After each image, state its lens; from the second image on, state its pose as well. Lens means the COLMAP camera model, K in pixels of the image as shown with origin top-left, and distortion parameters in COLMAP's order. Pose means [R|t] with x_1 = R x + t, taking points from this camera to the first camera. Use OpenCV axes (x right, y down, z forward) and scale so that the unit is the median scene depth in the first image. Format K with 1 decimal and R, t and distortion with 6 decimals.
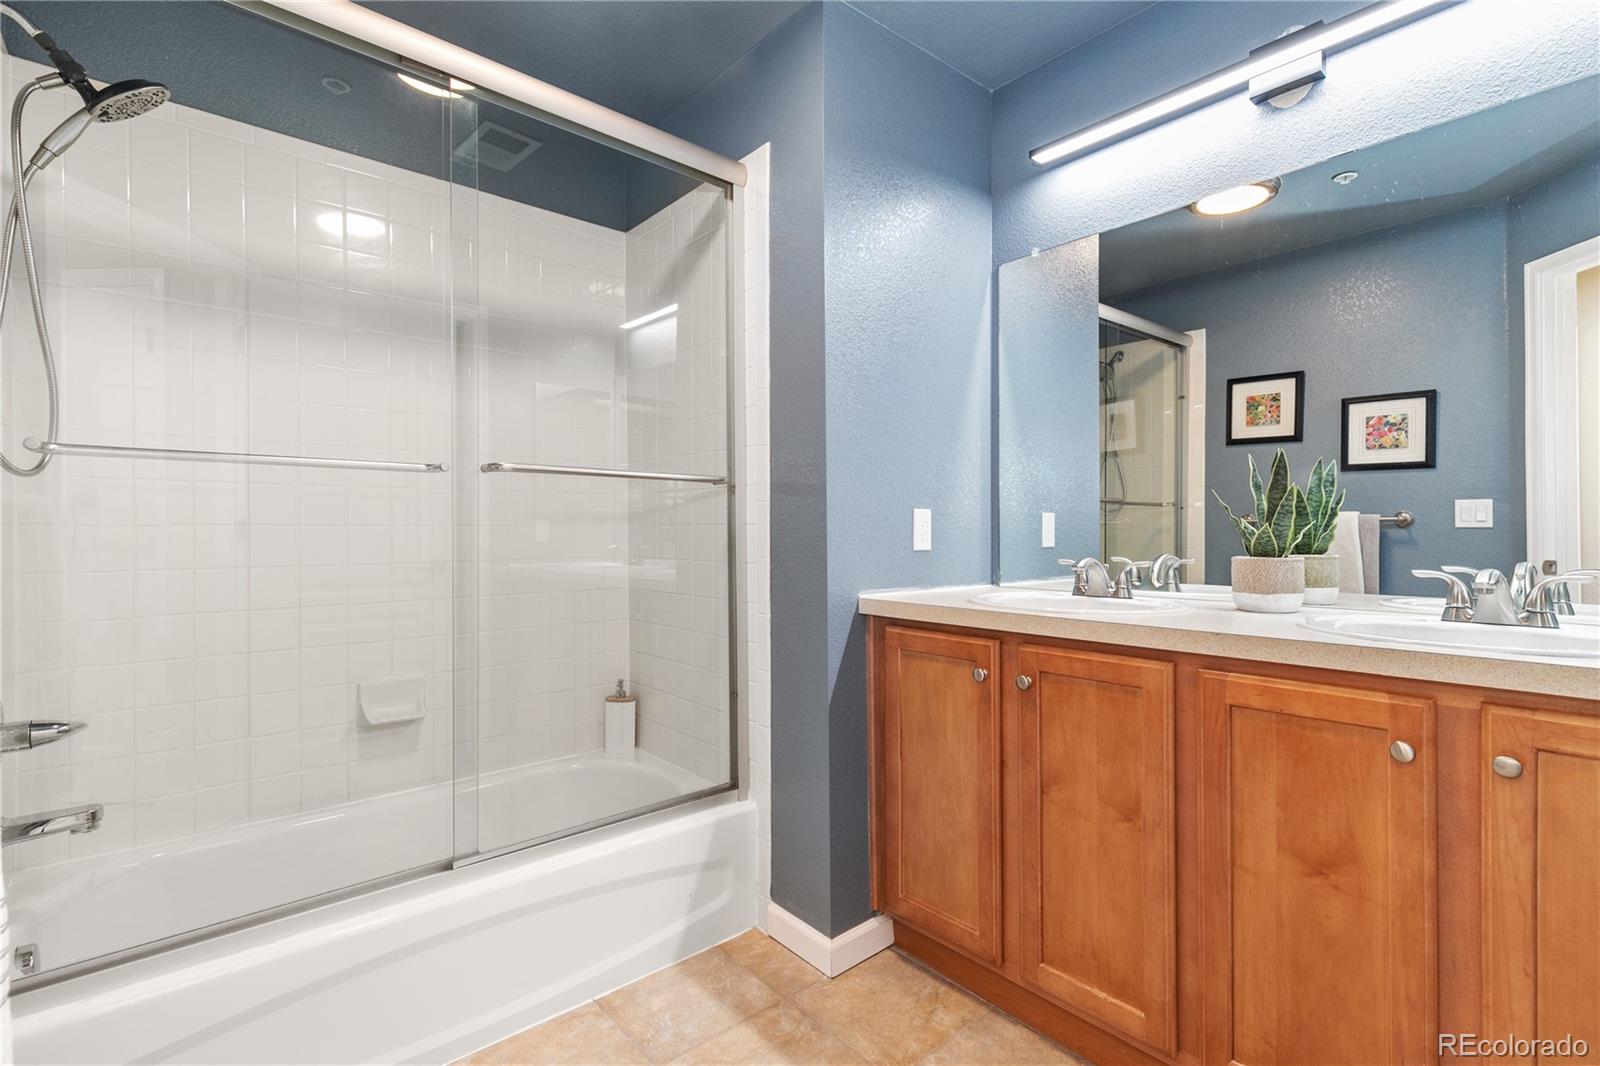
lens RADIAL K [[729.2, 0, 815.3], [0, 729.2, 536.6], [0, 0, 1]] dist [0.007465, -0.001559]
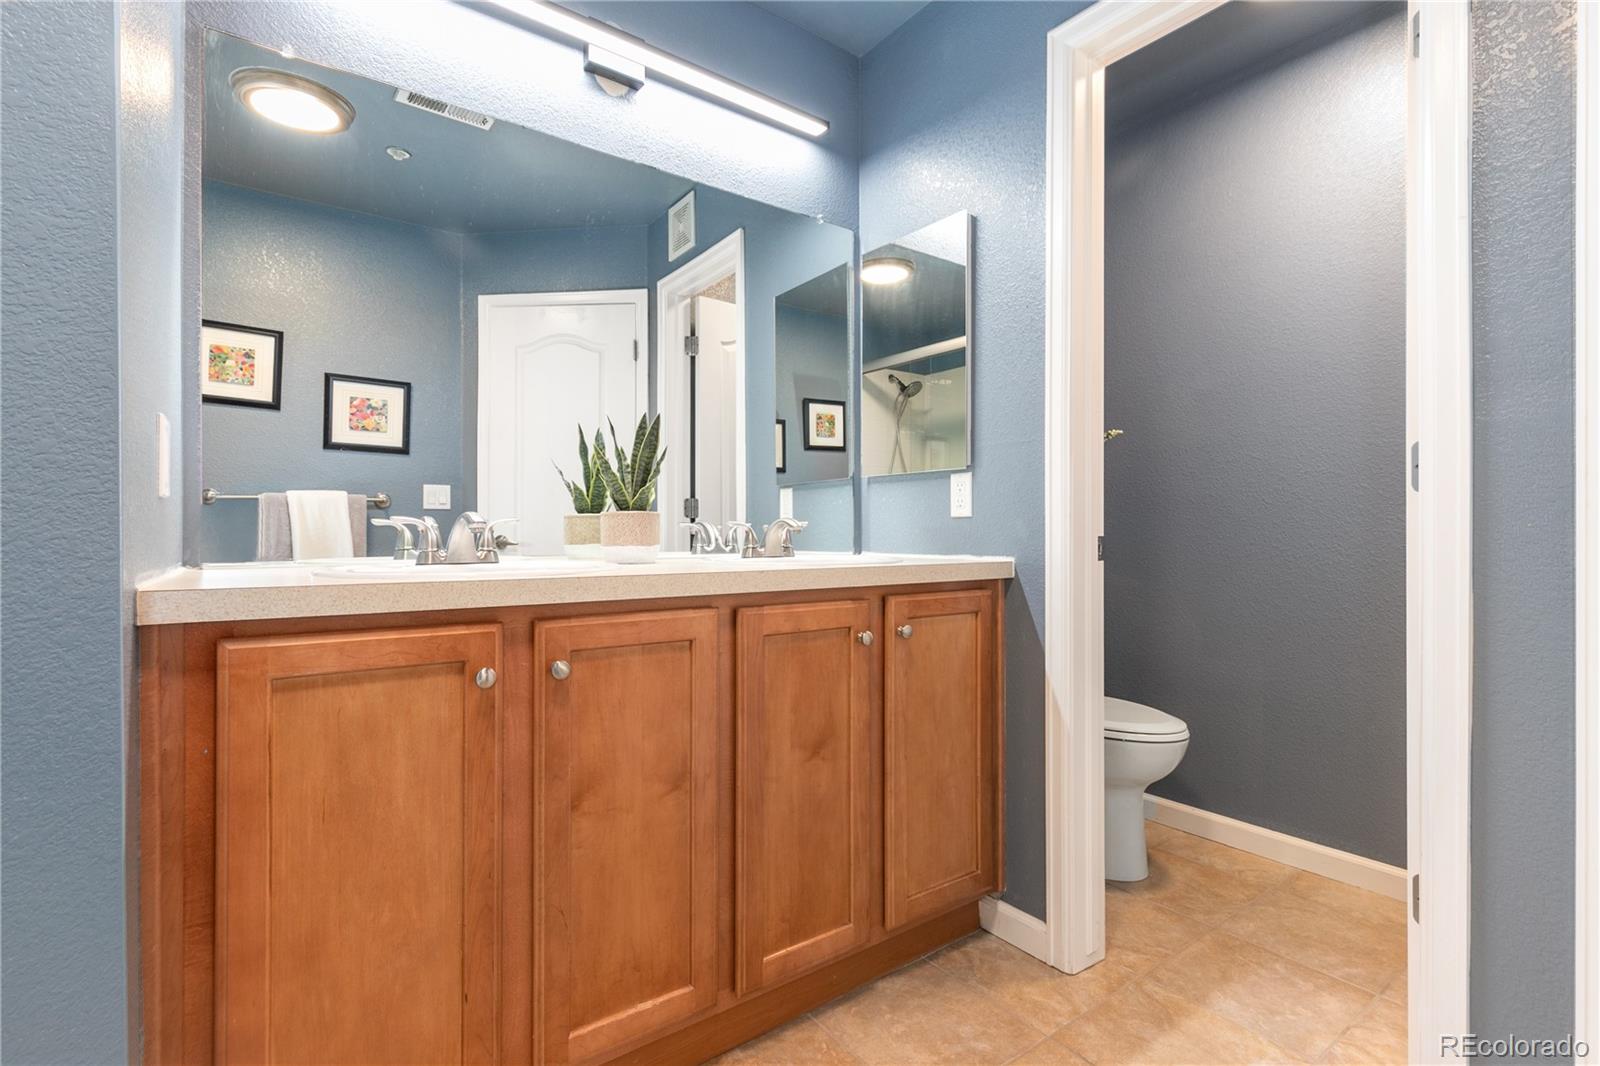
lens RADIAL K [[729.2, 0, 812.6], [0, 729.2, 529.7], [0, 0, 1]] dist [0.007465, -0.001559]
pose [[0.096428, 0.004474, 0.995330, -0.184842], [0.004342, 0.999978, -0.004916, 0.026837], [-0.995331, 0.004795, 0.096406, 0.289941]]
